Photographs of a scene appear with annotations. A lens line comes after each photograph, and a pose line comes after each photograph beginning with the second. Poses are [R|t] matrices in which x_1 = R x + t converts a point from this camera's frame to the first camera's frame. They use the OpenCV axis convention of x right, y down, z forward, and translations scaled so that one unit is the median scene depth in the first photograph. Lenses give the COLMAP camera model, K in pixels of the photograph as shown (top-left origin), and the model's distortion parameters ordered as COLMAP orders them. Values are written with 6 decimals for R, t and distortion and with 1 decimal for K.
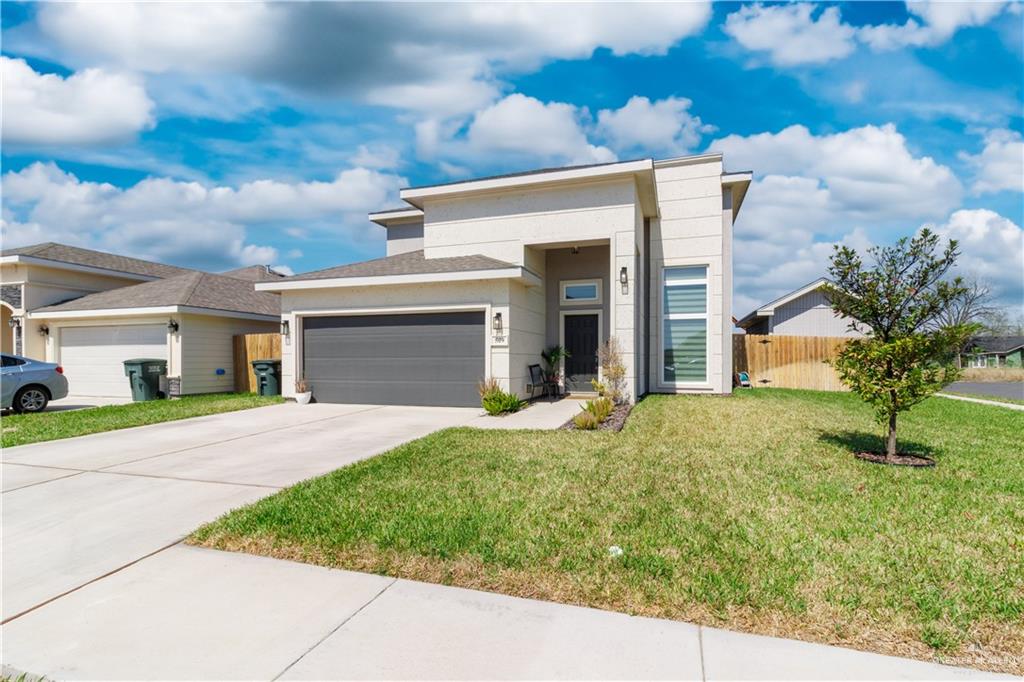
lens RADIAL K [[492.6, 0, 512.6], [0, 492.6, 364.2], [0, 0, 1]] dist [-0.001174, -0.000006]
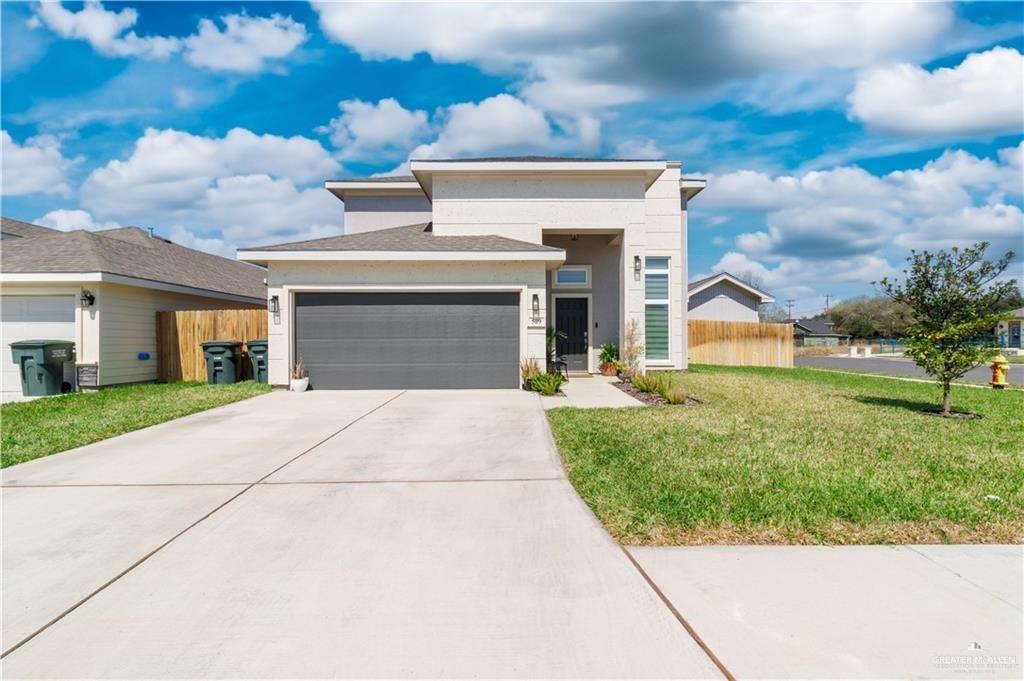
lens RADIAL K [[478.5, 0, 512.0], [0, 478.5, 340.5], [0, 0, 1]] dist [0.001140, 0.000088]
pose [[0.948053, -0.001932, 0.318106, -0.302601], [0.005265, 0.999940, -0.009619, 0.000062], [-0.318068, 0.010794, 0.948006, 0.064812]]
